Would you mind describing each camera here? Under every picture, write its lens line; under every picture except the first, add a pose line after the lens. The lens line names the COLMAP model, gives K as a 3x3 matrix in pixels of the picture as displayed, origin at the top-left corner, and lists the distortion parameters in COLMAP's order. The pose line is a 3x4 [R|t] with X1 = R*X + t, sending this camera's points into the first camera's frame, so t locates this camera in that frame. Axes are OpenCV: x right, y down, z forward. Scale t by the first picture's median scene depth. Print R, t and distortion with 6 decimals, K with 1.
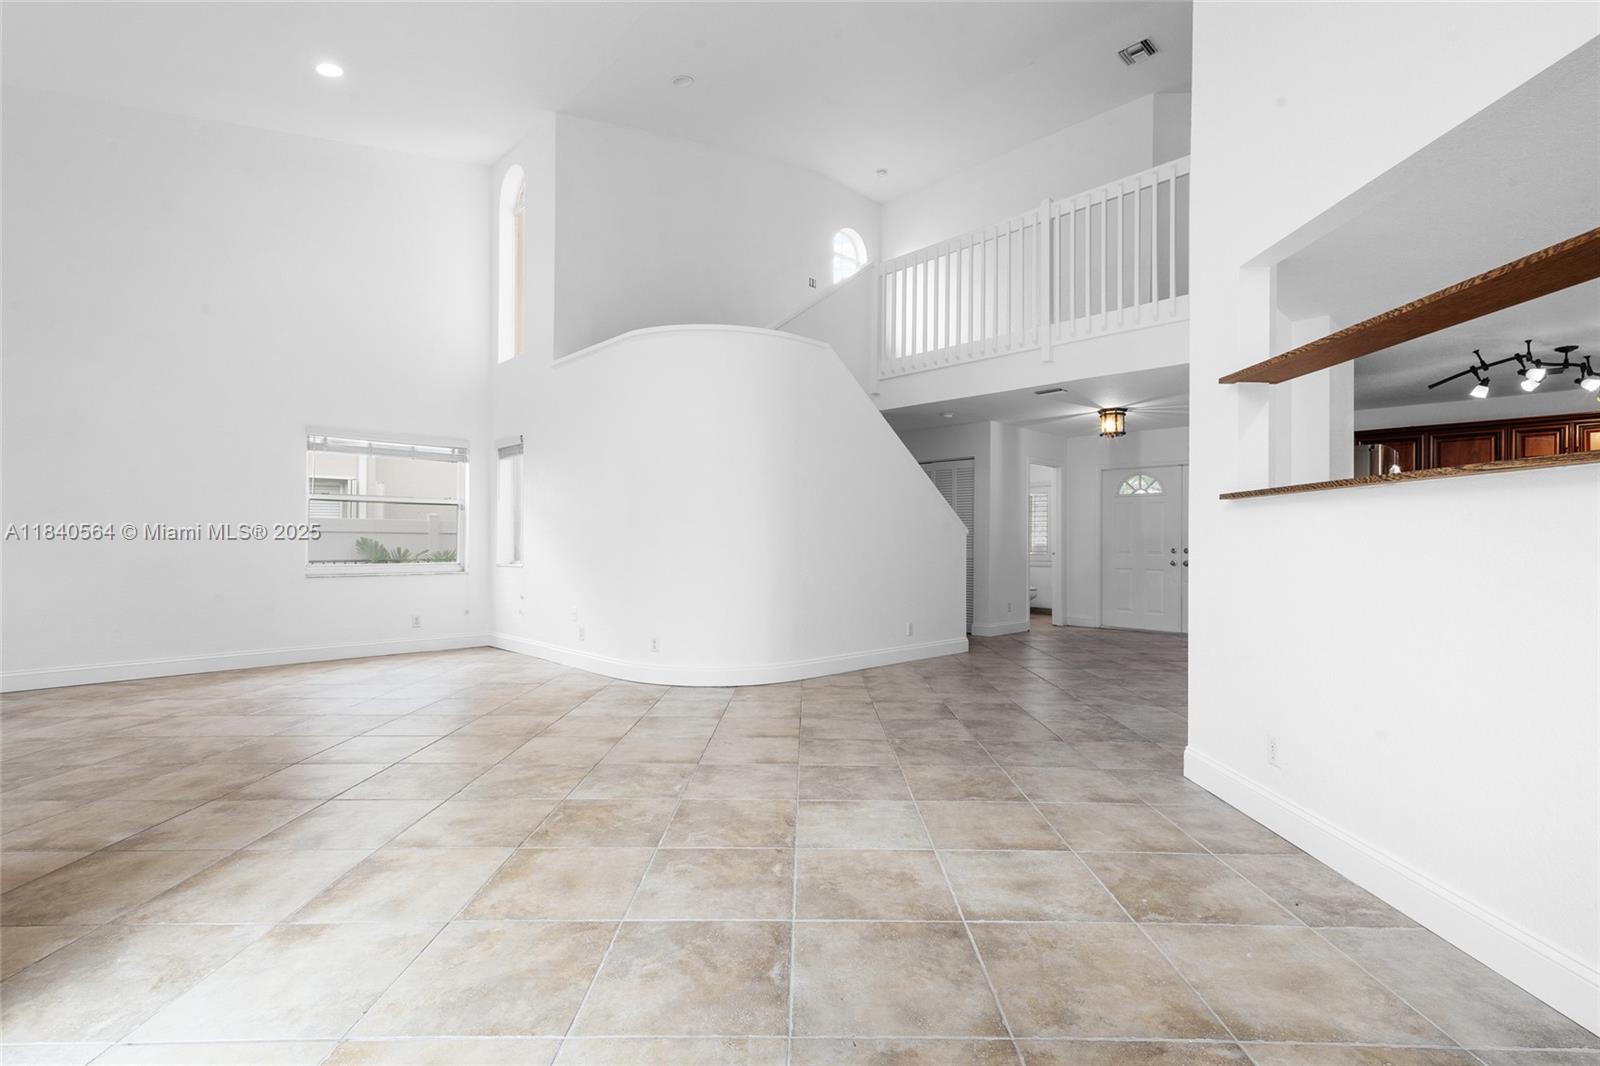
lens RADIAL K [[701.9, 0, 800.0], [0, 701.9, 533.0], [0, 0, 1]] dist [0.000192, -0.000282]
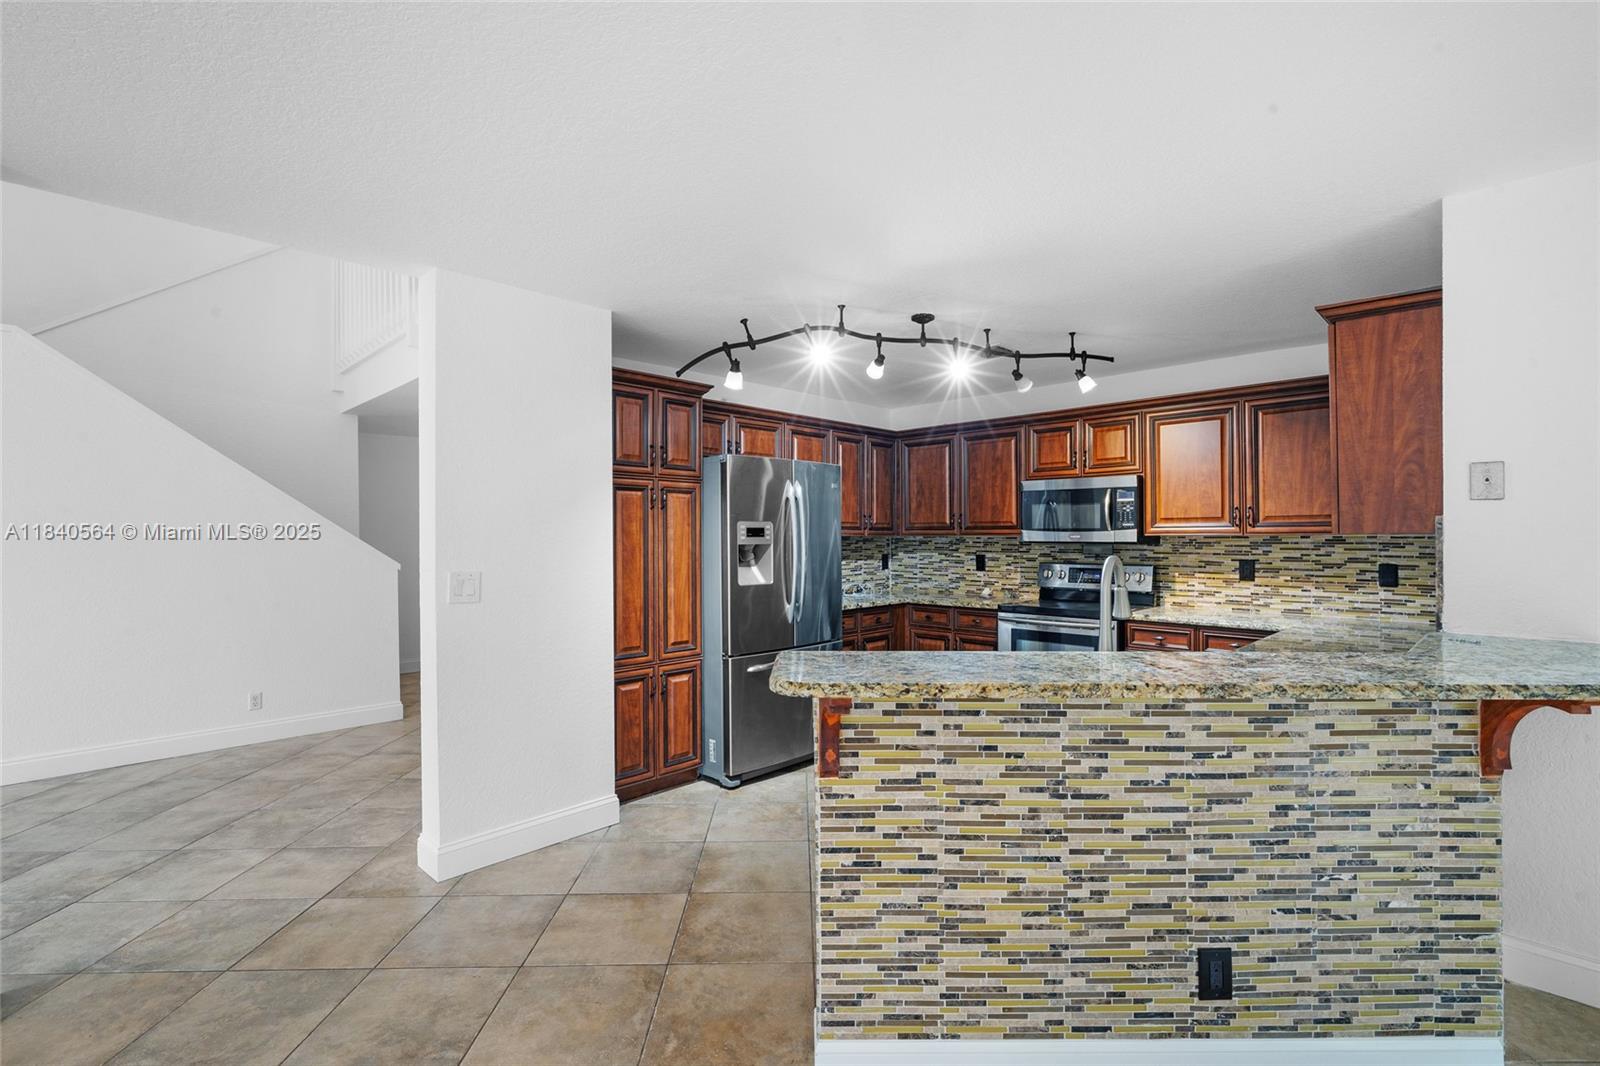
lens RADIAL K [[733.9, 0, 803.9], [0, 733.9, 535.6], [0, 0, 1]] dist [0.000221, -0.000716]
pose [[0.998806, -0.016976, 0.045800, 0.987340], [0.016771, 0.999848, 0.004853, -0.050244], [-0.045875, -0.004079, 0.998939, 0.274846]]
